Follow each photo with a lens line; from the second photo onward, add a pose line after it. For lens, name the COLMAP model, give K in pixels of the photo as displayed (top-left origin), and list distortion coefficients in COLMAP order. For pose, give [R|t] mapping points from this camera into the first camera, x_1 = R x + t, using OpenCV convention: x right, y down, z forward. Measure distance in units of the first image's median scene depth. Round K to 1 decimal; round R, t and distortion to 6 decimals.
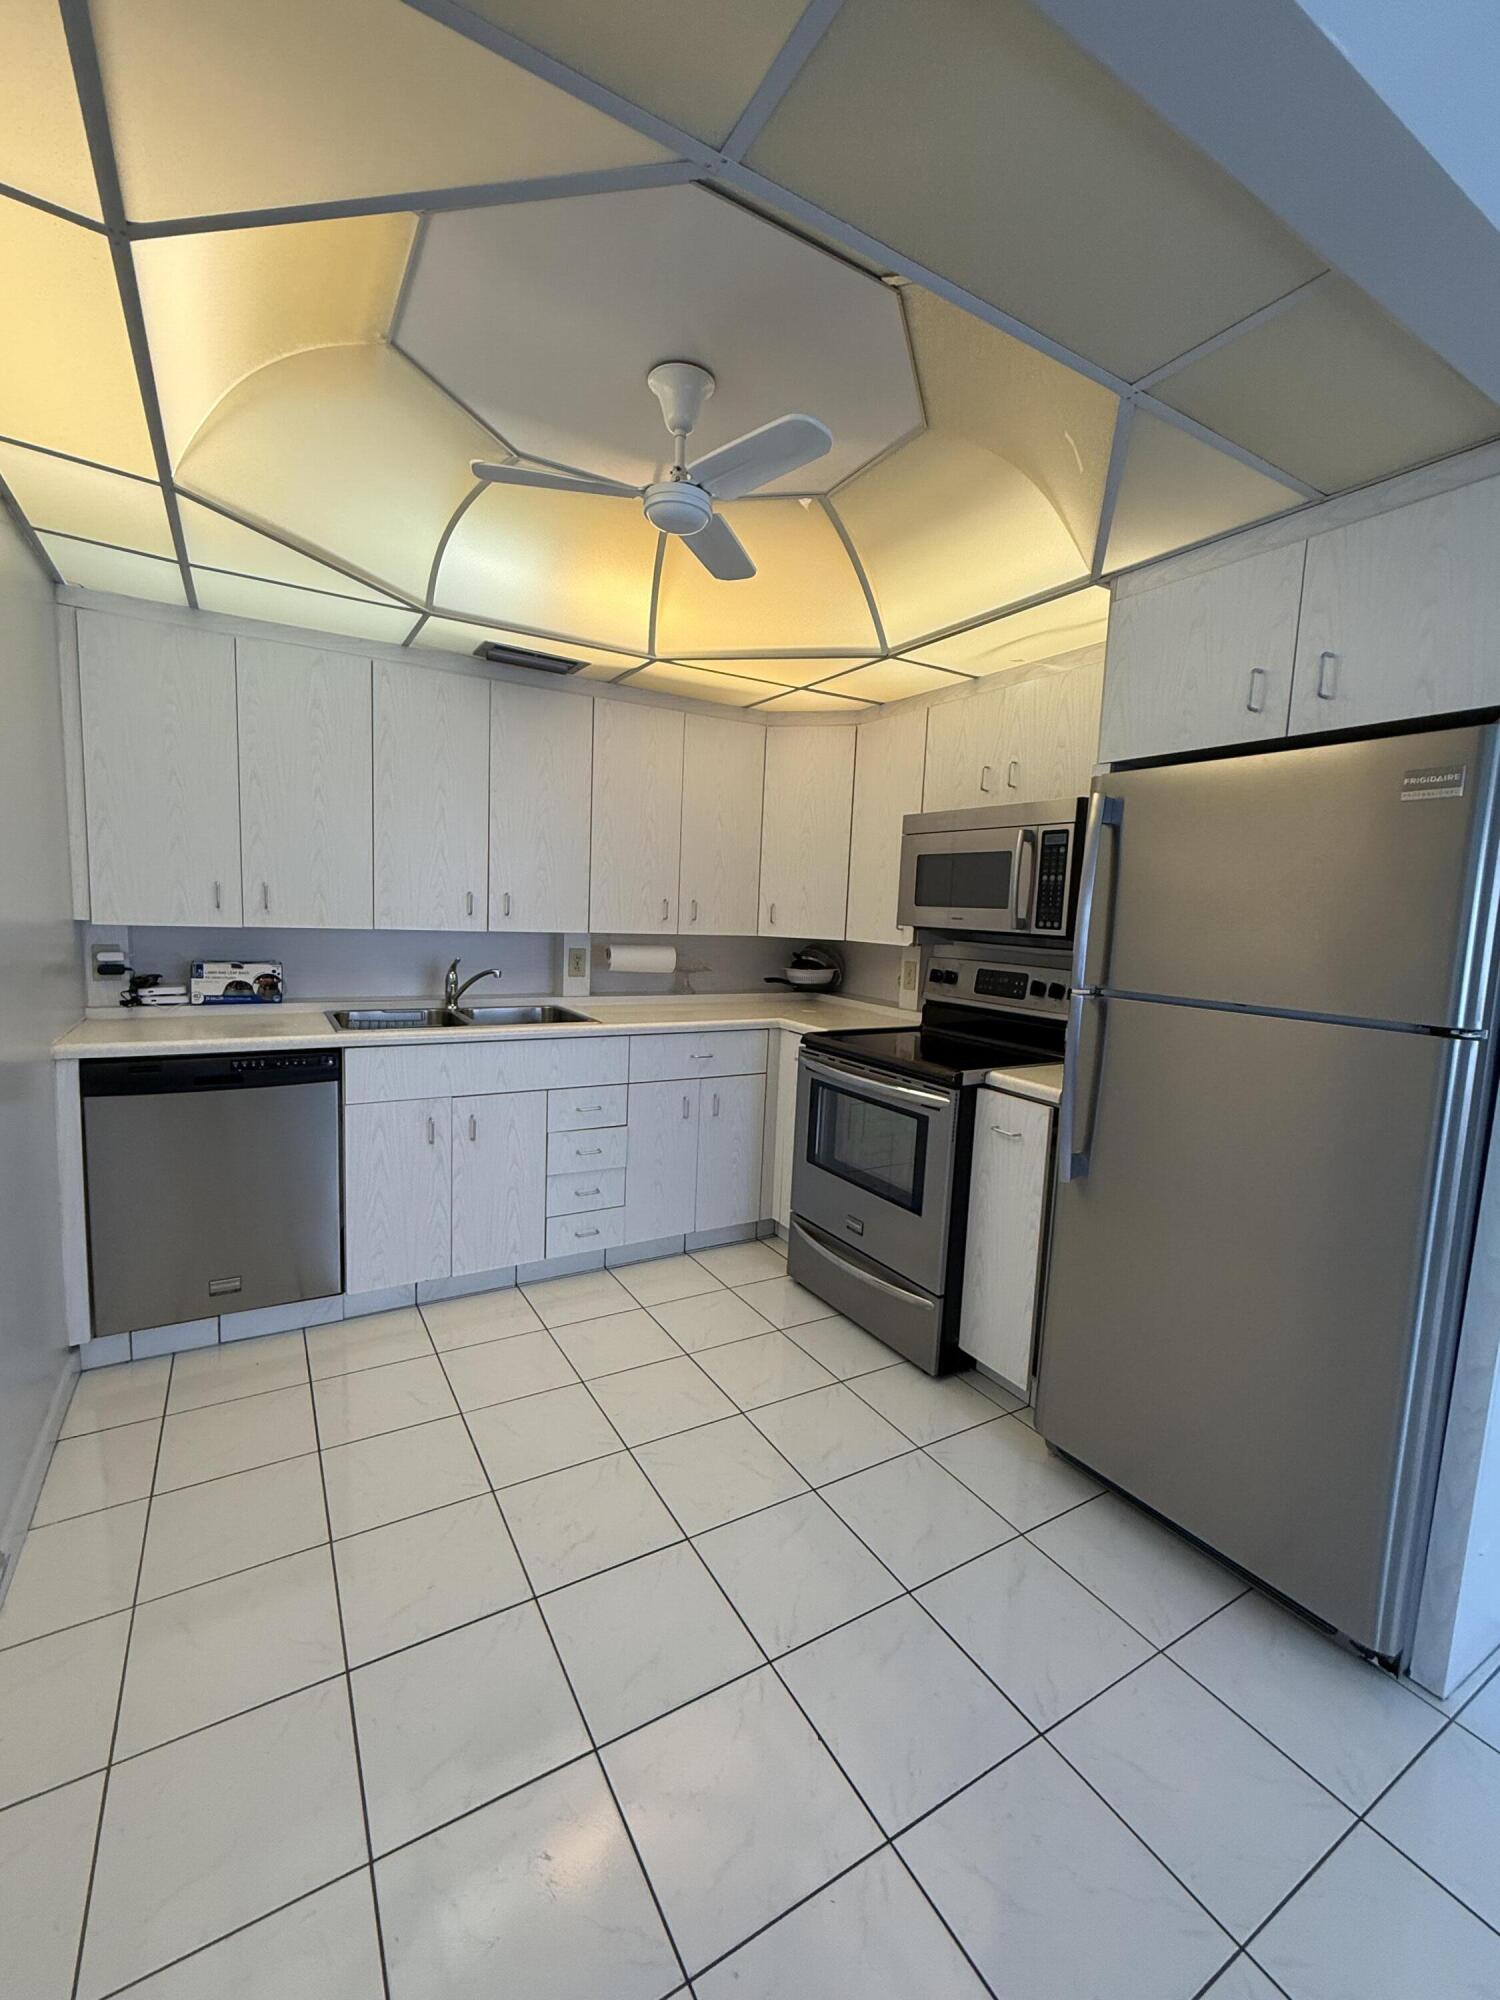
lens RADIAL K [[841.9, 0, 750.0], [0, 841.9, 1000.0], [0, 0, 1]] dist [0.000970, -0.000433]
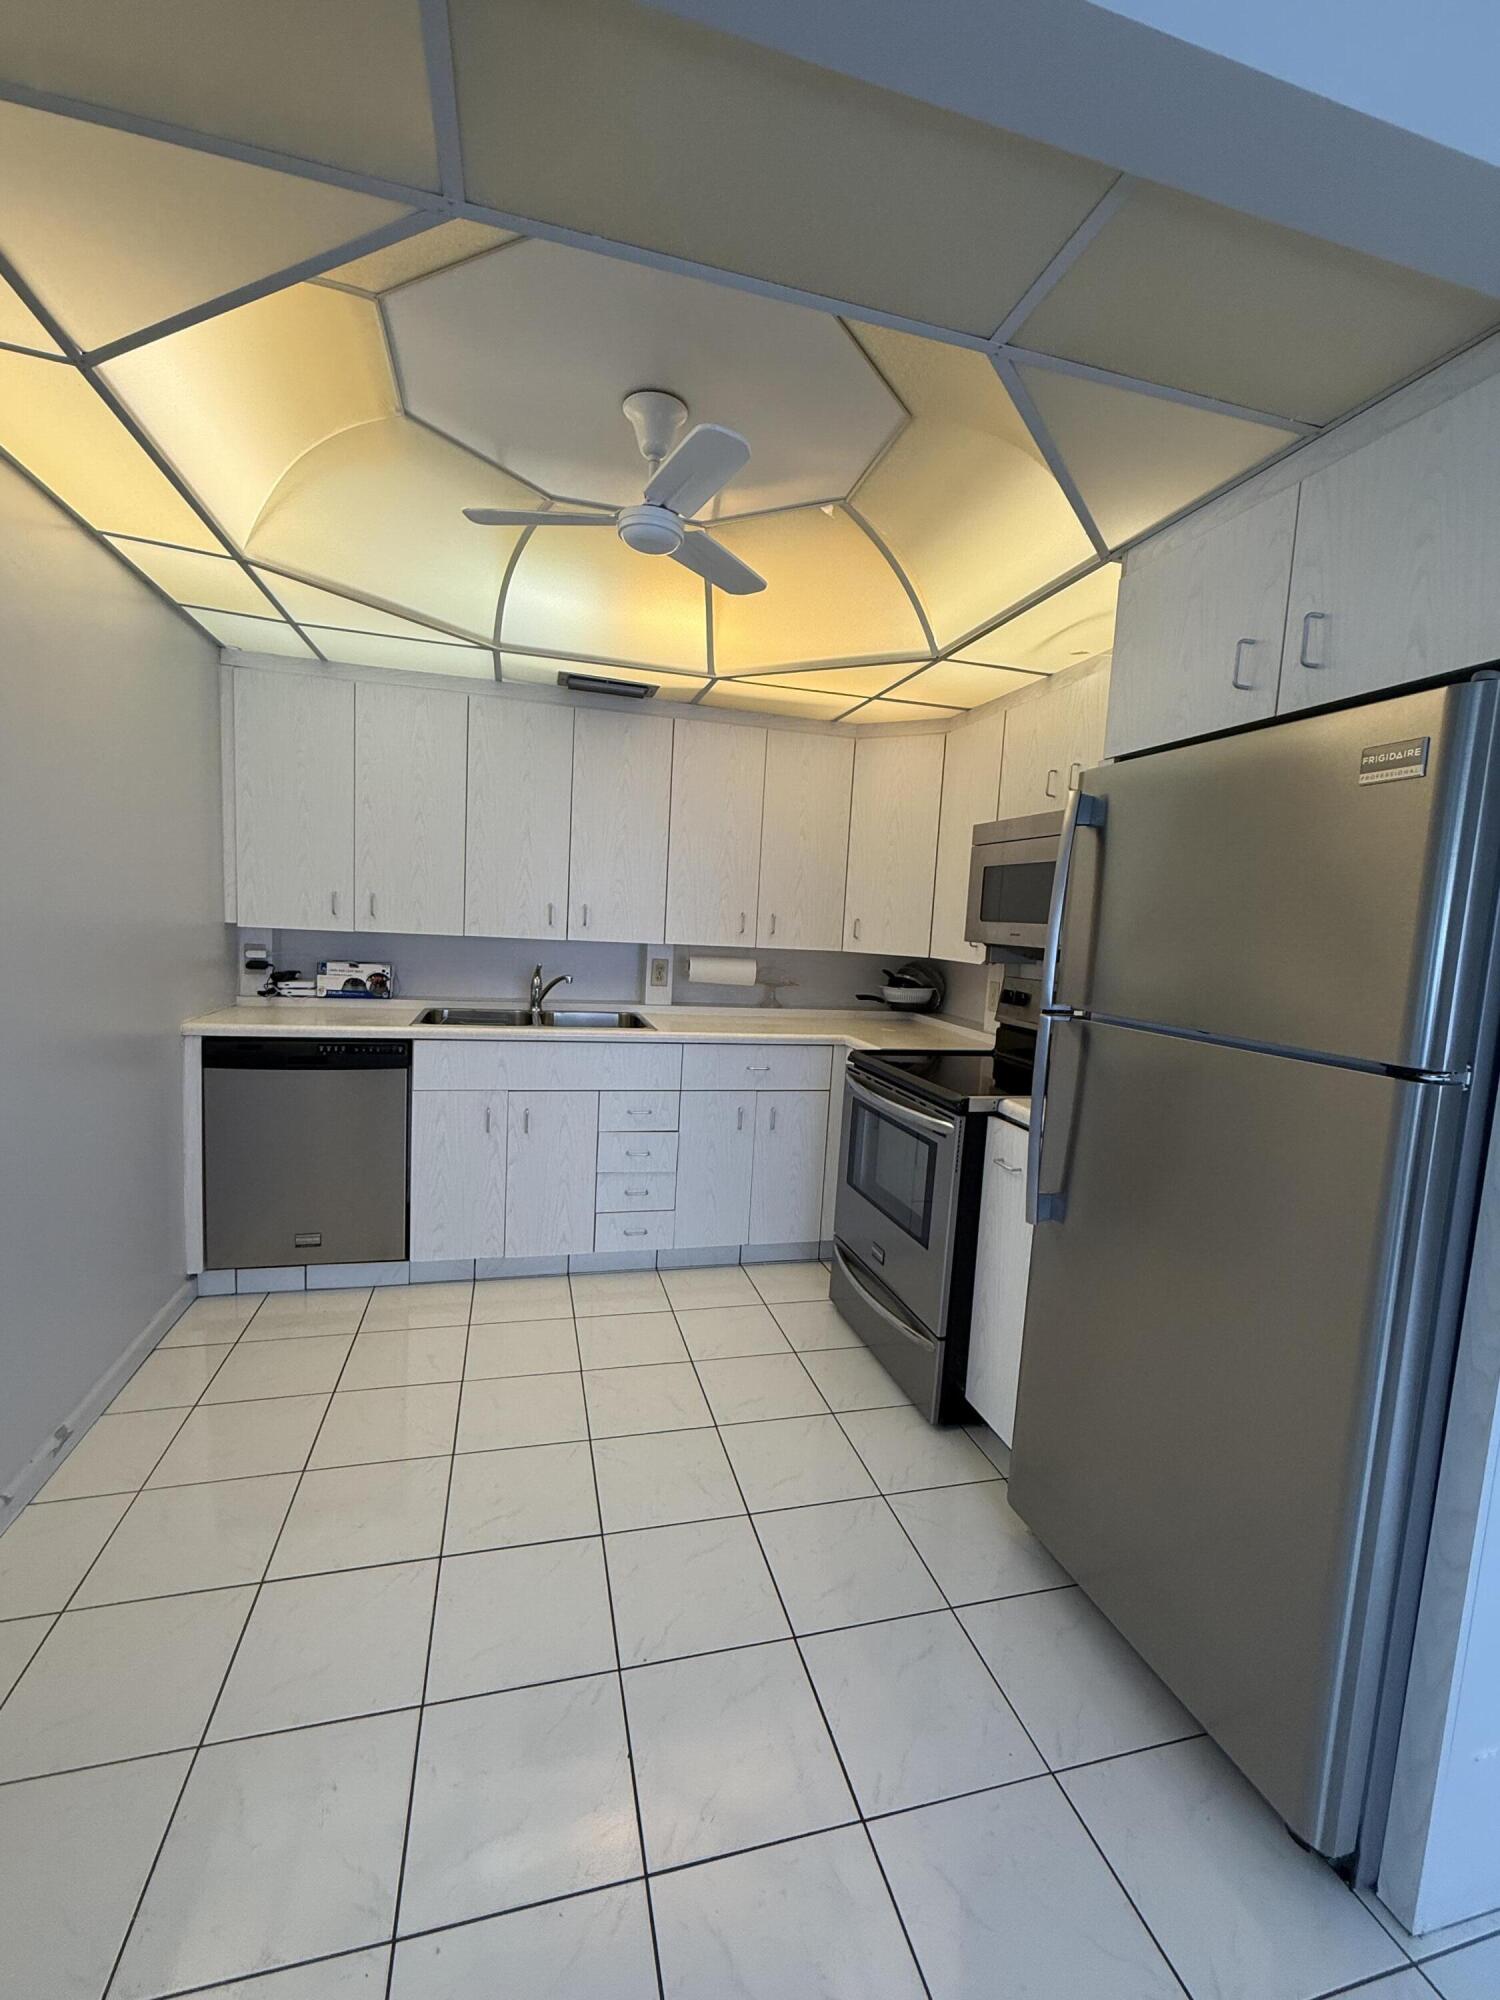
lens RADIAL K [[841.9, 0, 750.0], [0, 841.9, 1000.0], [0, 0, 1]] dist [0.000970, -0.000433]
pose [[0.962763, 0.036492, -0.267873, 0.228435], [-0.043392, 0.998860, -0.019883, 0.006666], [0.266842, 0.030767, 0.963249, 0.035357]]
